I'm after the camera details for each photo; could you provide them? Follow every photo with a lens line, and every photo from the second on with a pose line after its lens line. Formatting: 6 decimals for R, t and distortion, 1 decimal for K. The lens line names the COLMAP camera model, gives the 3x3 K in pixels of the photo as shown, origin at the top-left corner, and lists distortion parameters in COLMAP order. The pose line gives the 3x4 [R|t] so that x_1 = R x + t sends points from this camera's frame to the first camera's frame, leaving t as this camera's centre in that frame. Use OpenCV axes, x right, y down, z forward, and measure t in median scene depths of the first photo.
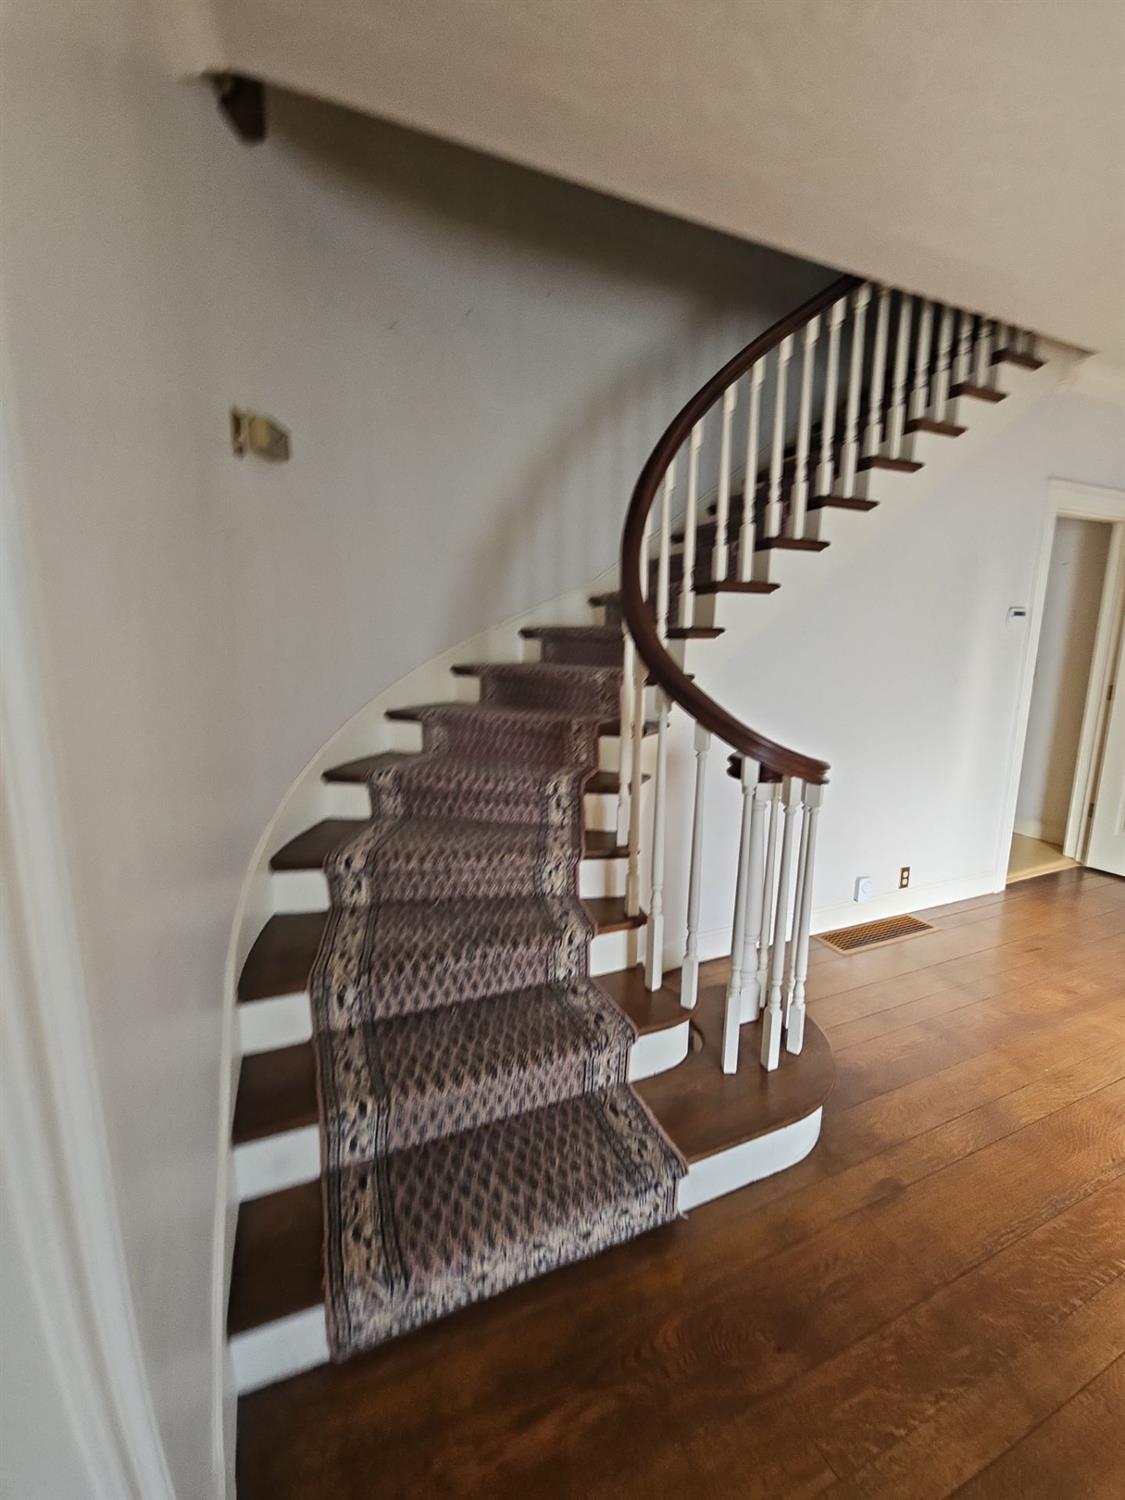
lens RADIAL K [[620.0, 0, 556.3], [0, 620.0, 751.5], [0, 0, 1]] dist [0.000221, -0.002825]
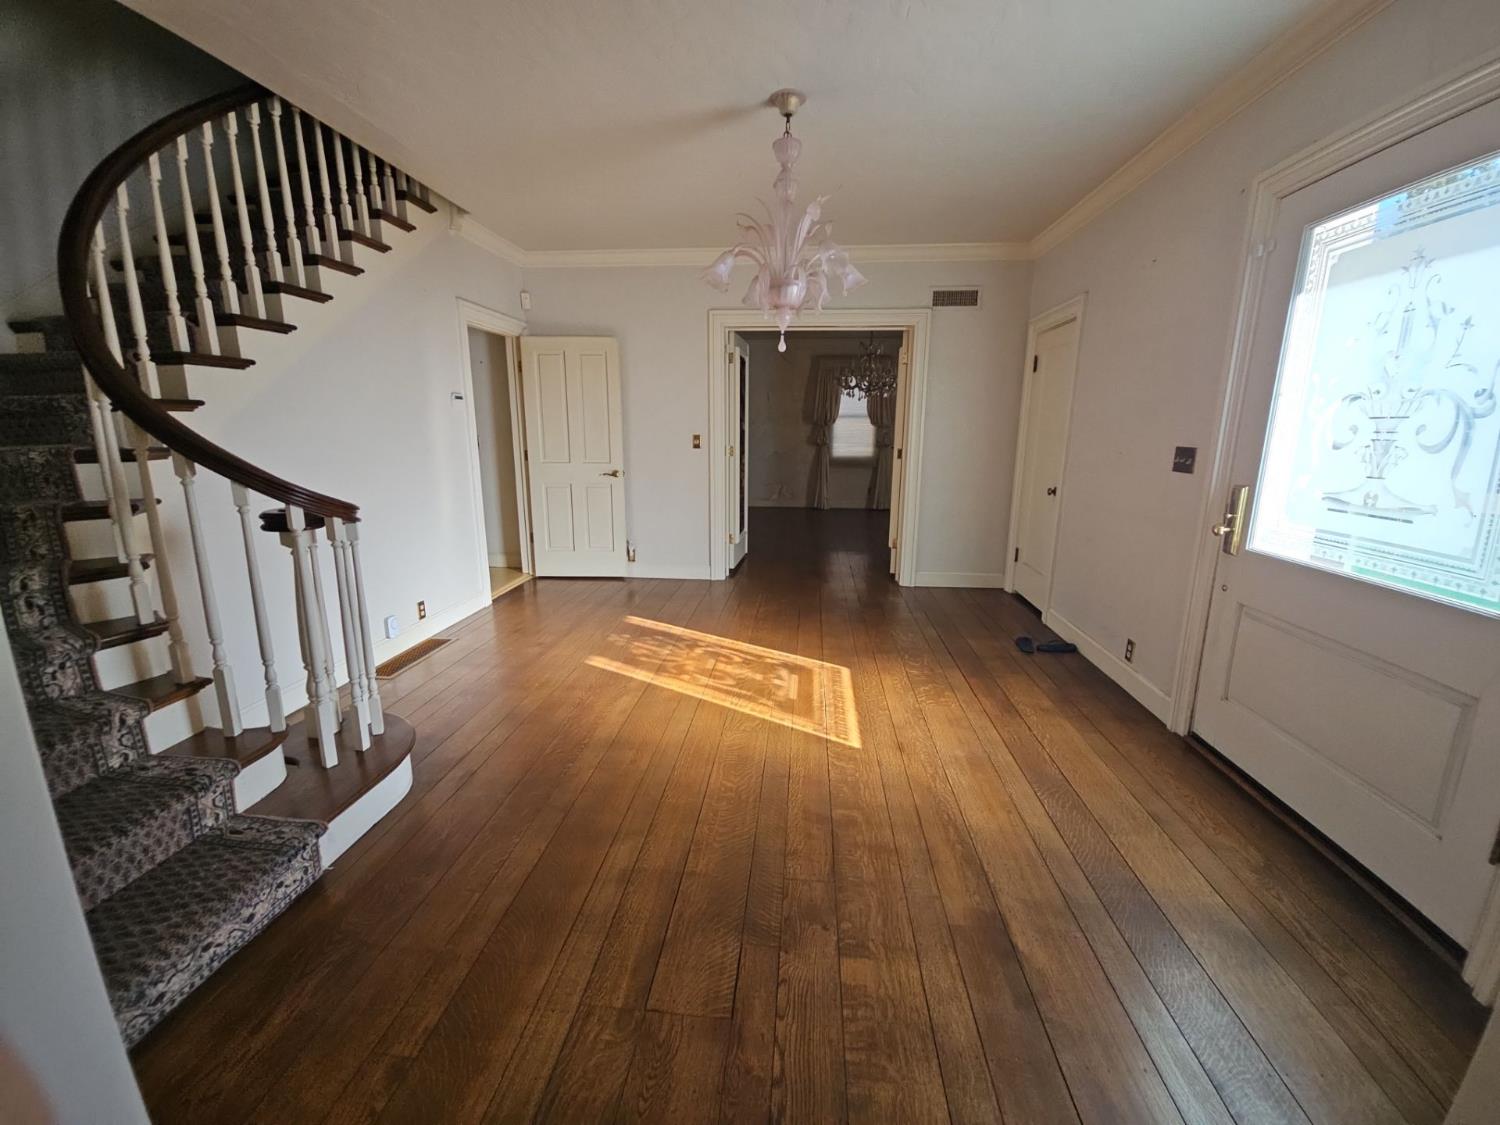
lens RADIAL K [[620.0, 0, 757.0], [0, 620.0, 559.1], [0, 0, 1]] dist [0.000221, -0.002825]
pose [[0.477383, -0.186865, 0.858596, -0.235403], [0.153188, 0.979861, 0.128084, 0.068901], [-0.865239, 0.070381, 0.496394, -0.292909]]
